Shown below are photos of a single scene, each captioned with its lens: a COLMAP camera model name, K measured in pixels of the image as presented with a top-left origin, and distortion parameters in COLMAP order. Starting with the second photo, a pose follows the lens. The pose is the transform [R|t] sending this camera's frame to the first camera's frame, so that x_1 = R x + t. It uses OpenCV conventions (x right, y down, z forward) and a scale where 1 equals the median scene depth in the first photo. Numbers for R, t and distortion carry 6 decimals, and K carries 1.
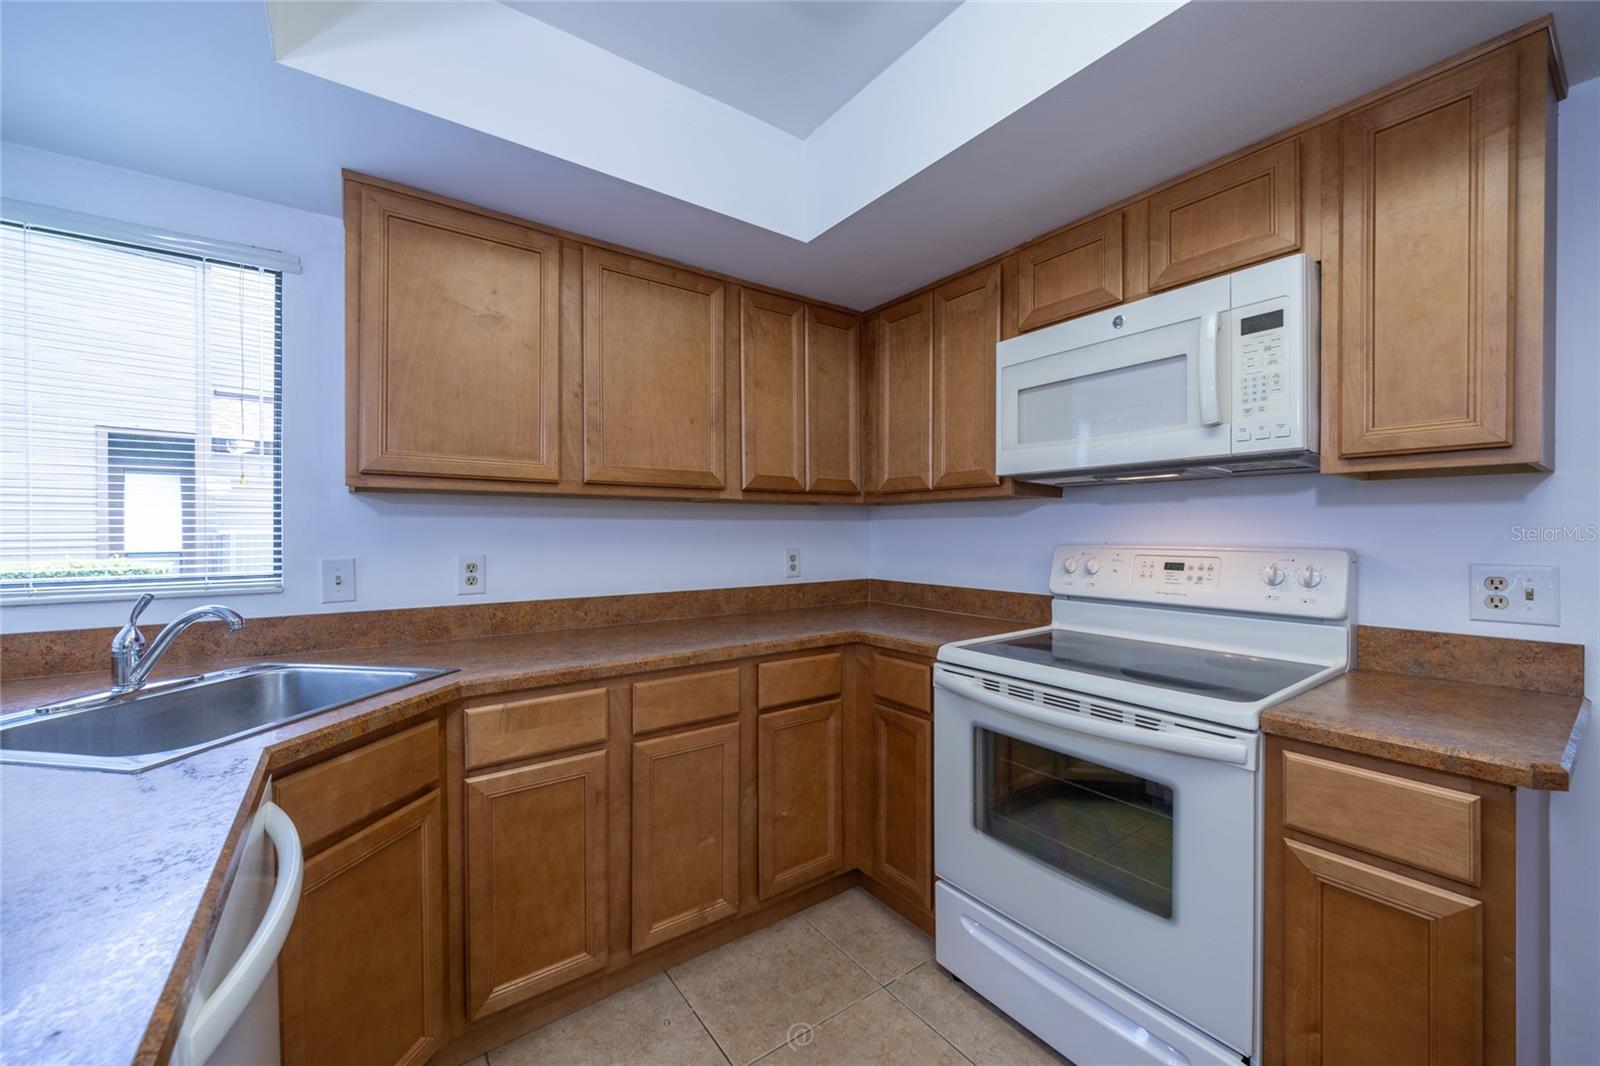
lens RADIAL K [[614.6, 0, 802.5], [0, 614.6, 534.9], [0, 0, 1]] dist [-0.006164, -0.001711]
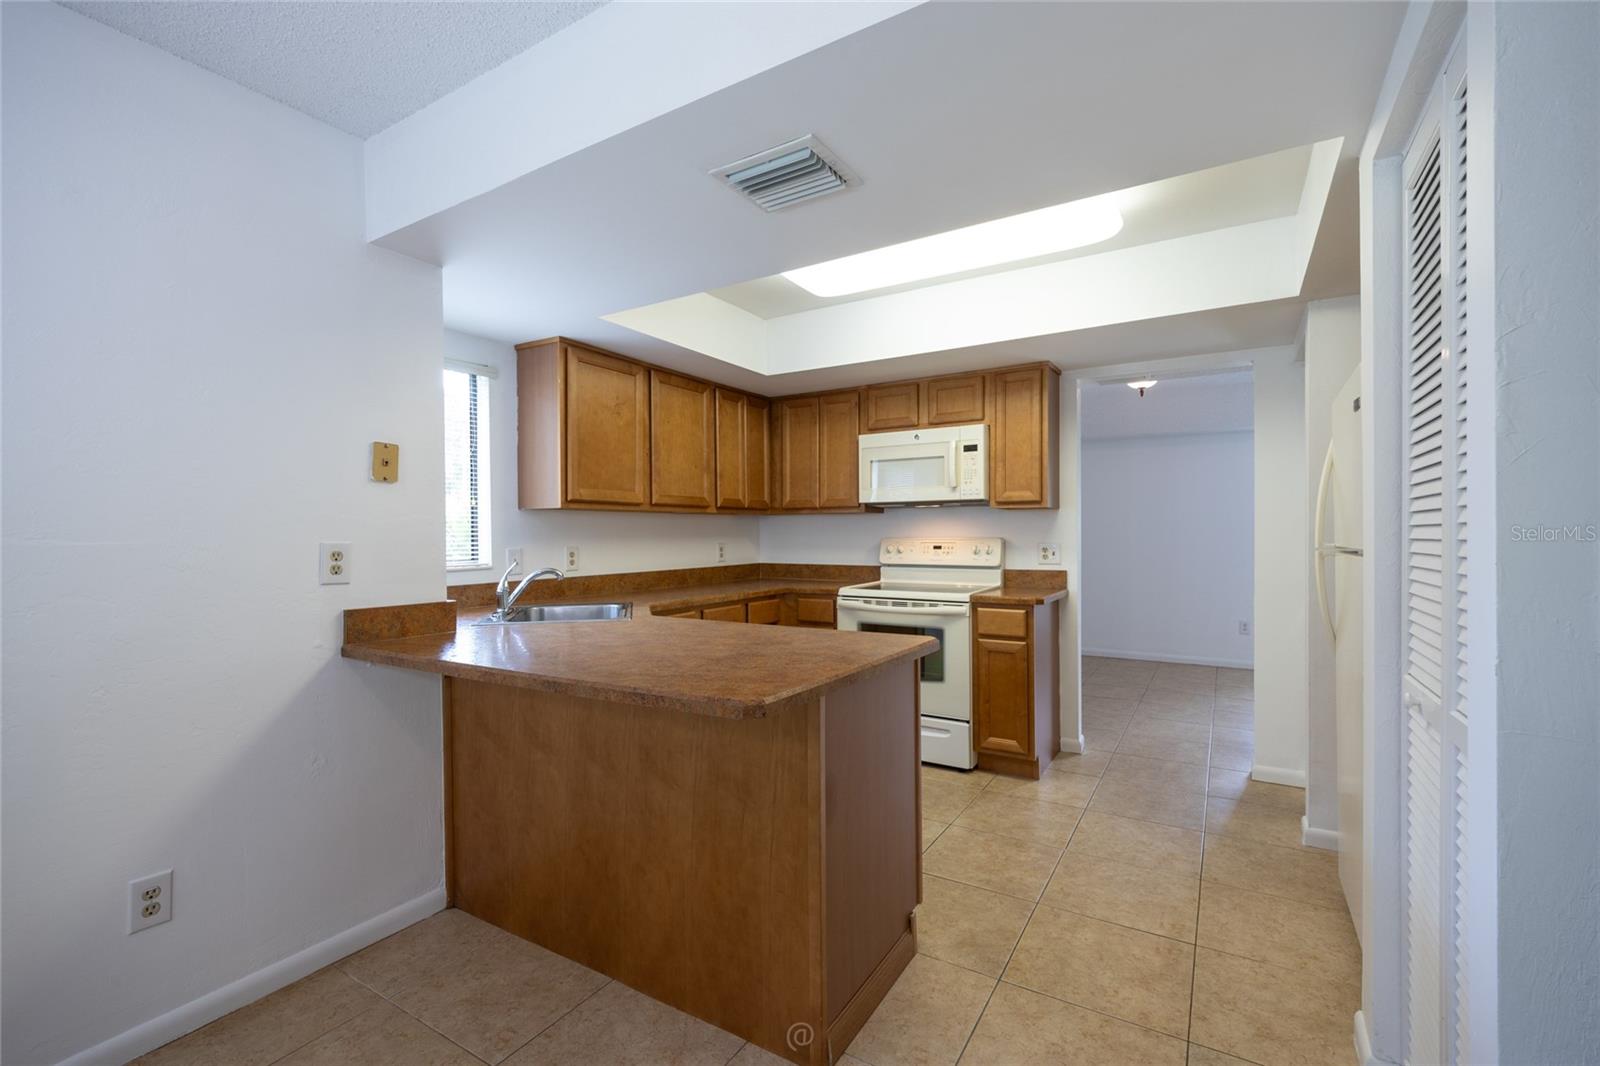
lens RADIAL K [[700.9, 0, 811.8], [0, 700.9, 529.6], [0, 0, 1]] dist [0.003628, -0.001978]
pose [[0.918270, -0.002057, 0.395949, -0.783102], [0.006004, 0.999944, -0.008730, 0.008352], [-0.395908, 0.010394, 0.918231, -1.095325]]
